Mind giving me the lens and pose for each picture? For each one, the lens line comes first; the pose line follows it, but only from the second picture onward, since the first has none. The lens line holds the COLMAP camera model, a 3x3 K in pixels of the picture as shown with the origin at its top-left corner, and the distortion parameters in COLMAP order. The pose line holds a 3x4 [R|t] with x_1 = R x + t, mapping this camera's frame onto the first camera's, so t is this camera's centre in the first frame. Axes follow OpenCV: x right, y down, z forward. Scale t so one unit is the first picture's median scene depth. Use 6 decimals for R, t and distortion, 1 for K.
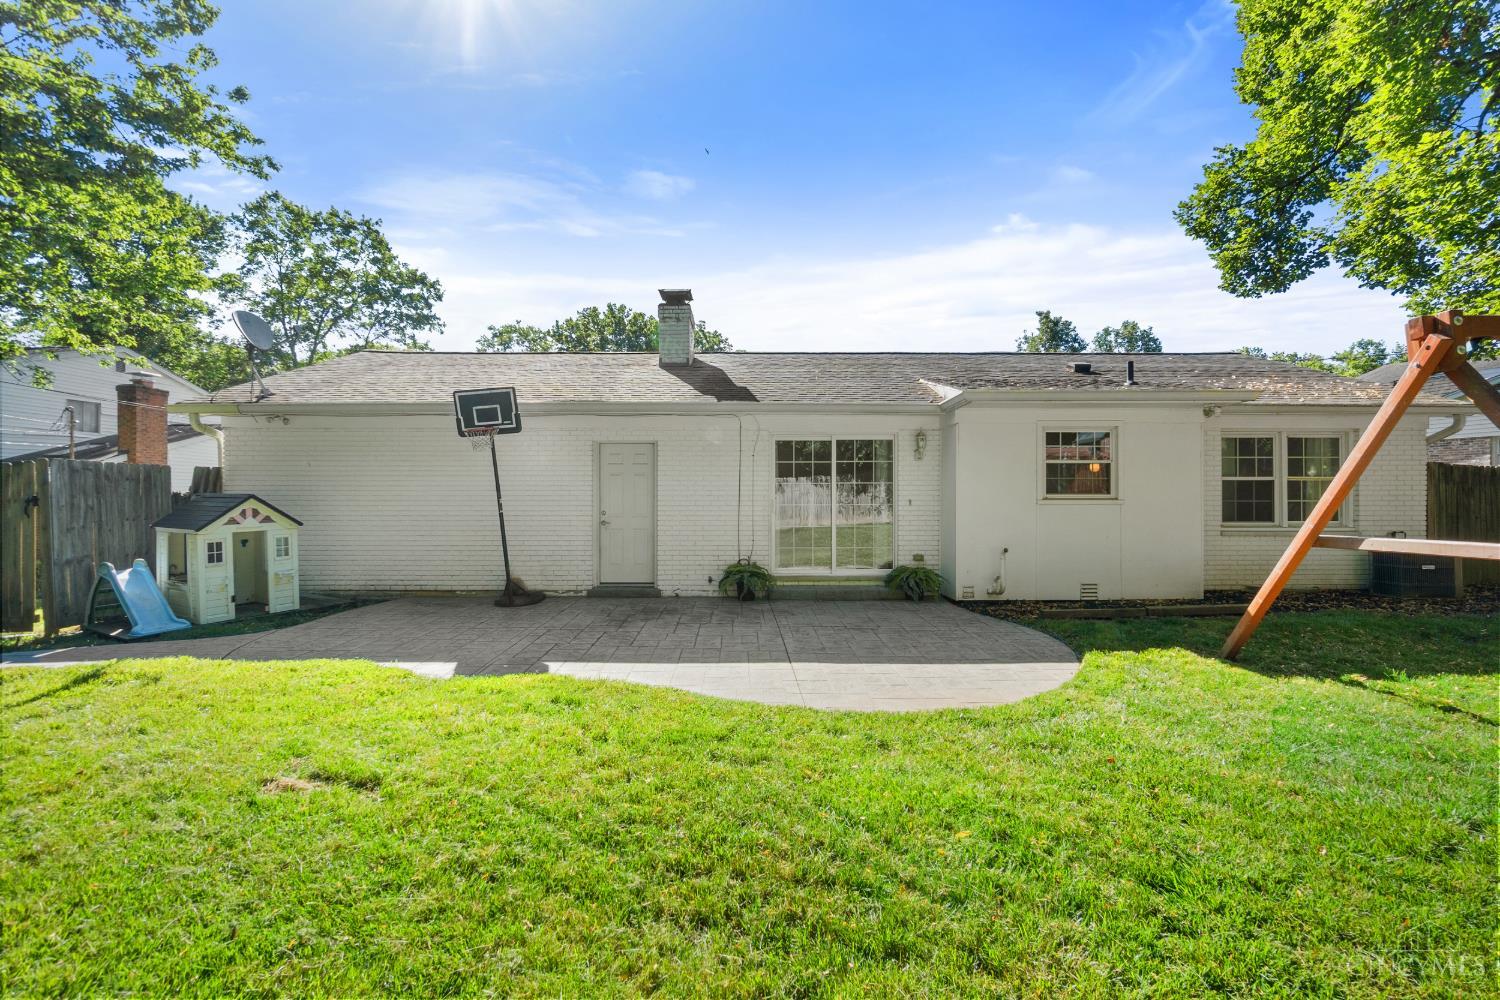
lens RADIAL K [[647.2, 0, 746.8], [0, 647.2, 508.0], [0, 0, 1]] dist [-0.001126, -0.002011]
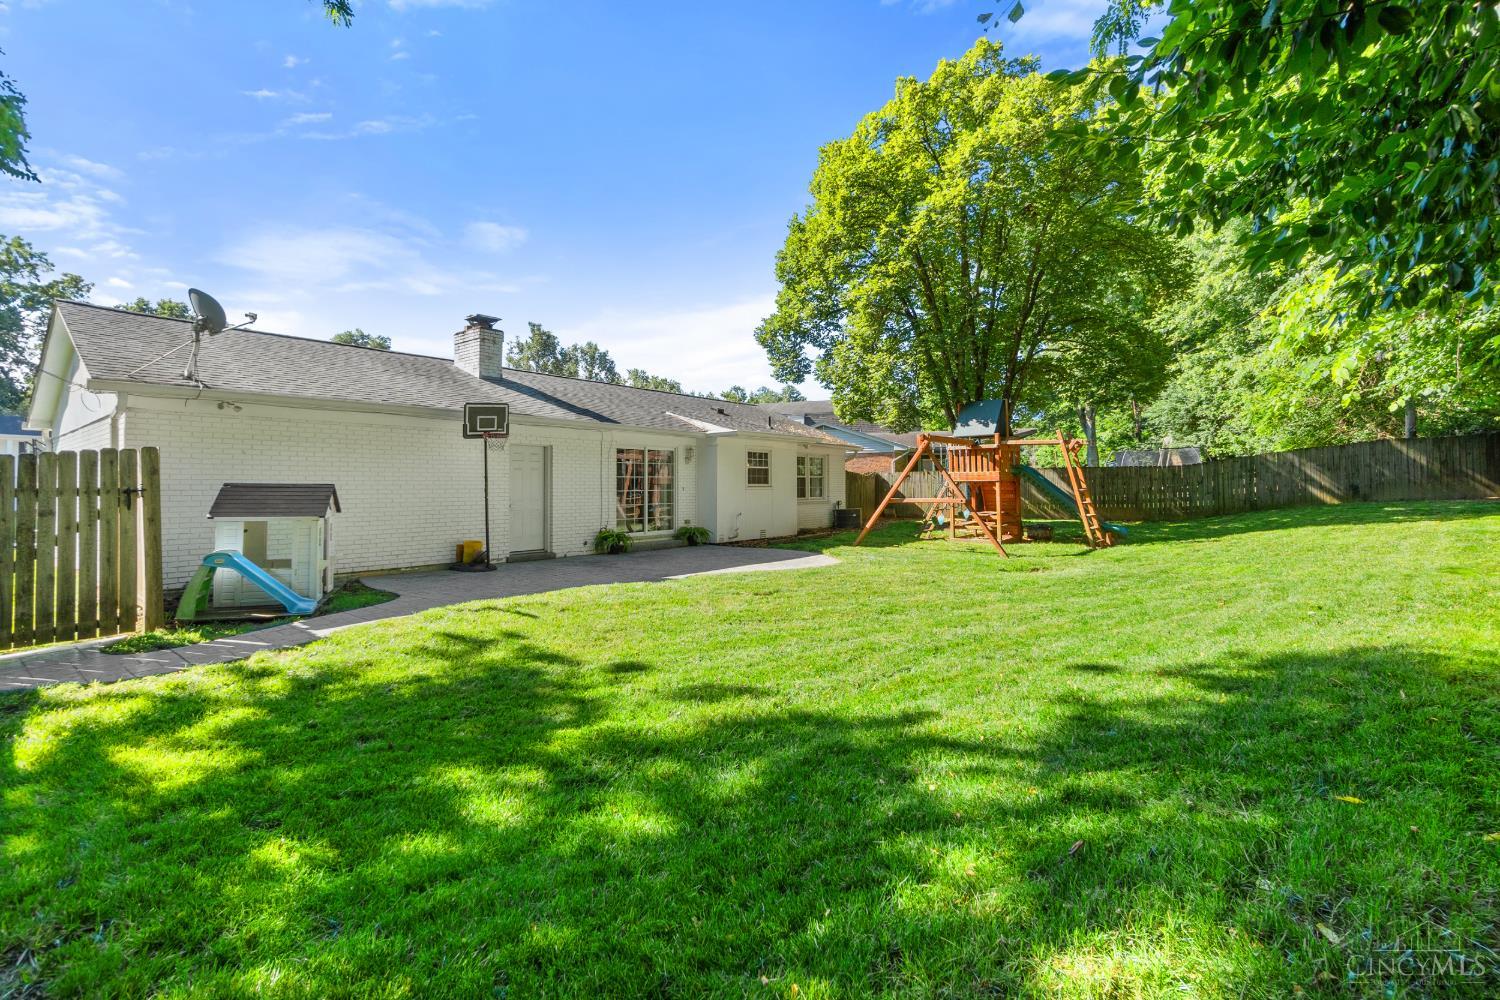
lens RADIAL K [[647.2, 0, 751.3], [0, 647.2, 490.3], [0, 0, 1]] dist [-0.001126, -0.002011]
pose [[0.642271, -0.004837, 0.766462, -0.939262], [0.007909, 0.999969, -0.000317, -0.003648], [-0.766437, 0.006266, 0.642289, -0.216126]]
